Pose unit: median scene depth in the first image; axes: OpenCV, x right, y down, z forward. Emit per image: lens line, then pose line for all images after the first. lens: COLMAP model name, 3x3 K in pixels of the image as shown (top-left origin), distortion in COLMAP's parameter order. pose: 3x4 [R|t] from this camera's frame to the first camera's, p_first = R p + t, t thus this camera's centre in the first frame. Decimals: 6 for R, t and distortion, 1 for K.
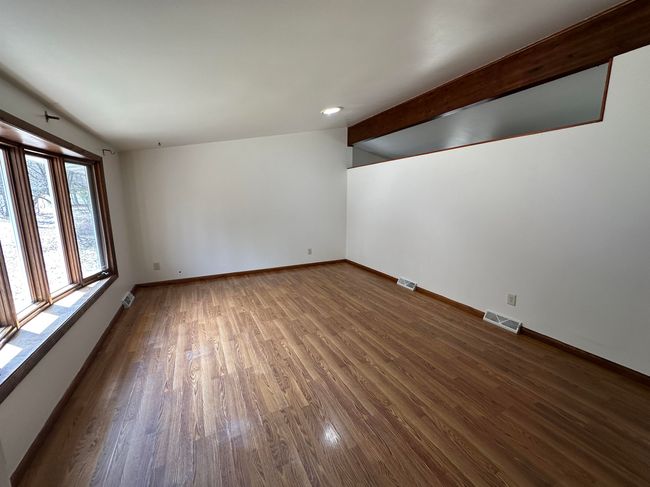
lens RADIAL K [[259.5, 0, 325.6], [0, 259.5, 244.8], [0, 0, 1]] dist [-0.002056, -0.000176]
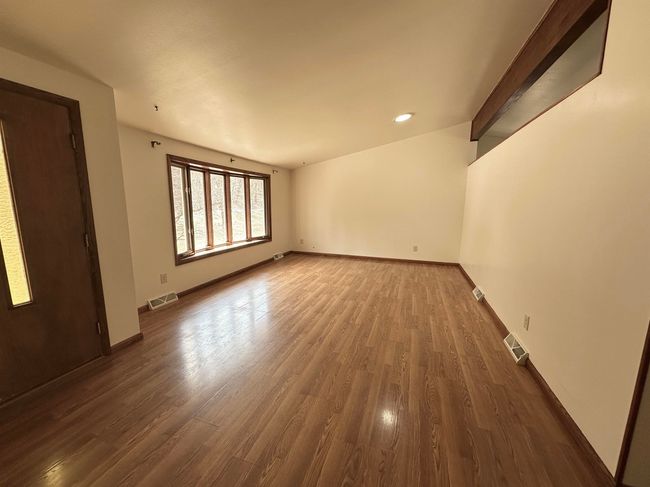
lens RADIAL K [[259.5, 0, 323.0], [0, 259.5, 242.5], [0, 0, 1]] dist [-0.002056, -0.000176]
pose [[0.684354, 0.115866, -0.719885, 0.768086], [-0.133699, 0.990495, 0.032321, 0.031266], [0.716787, 0.074129, 0.693341, 0.014005]]
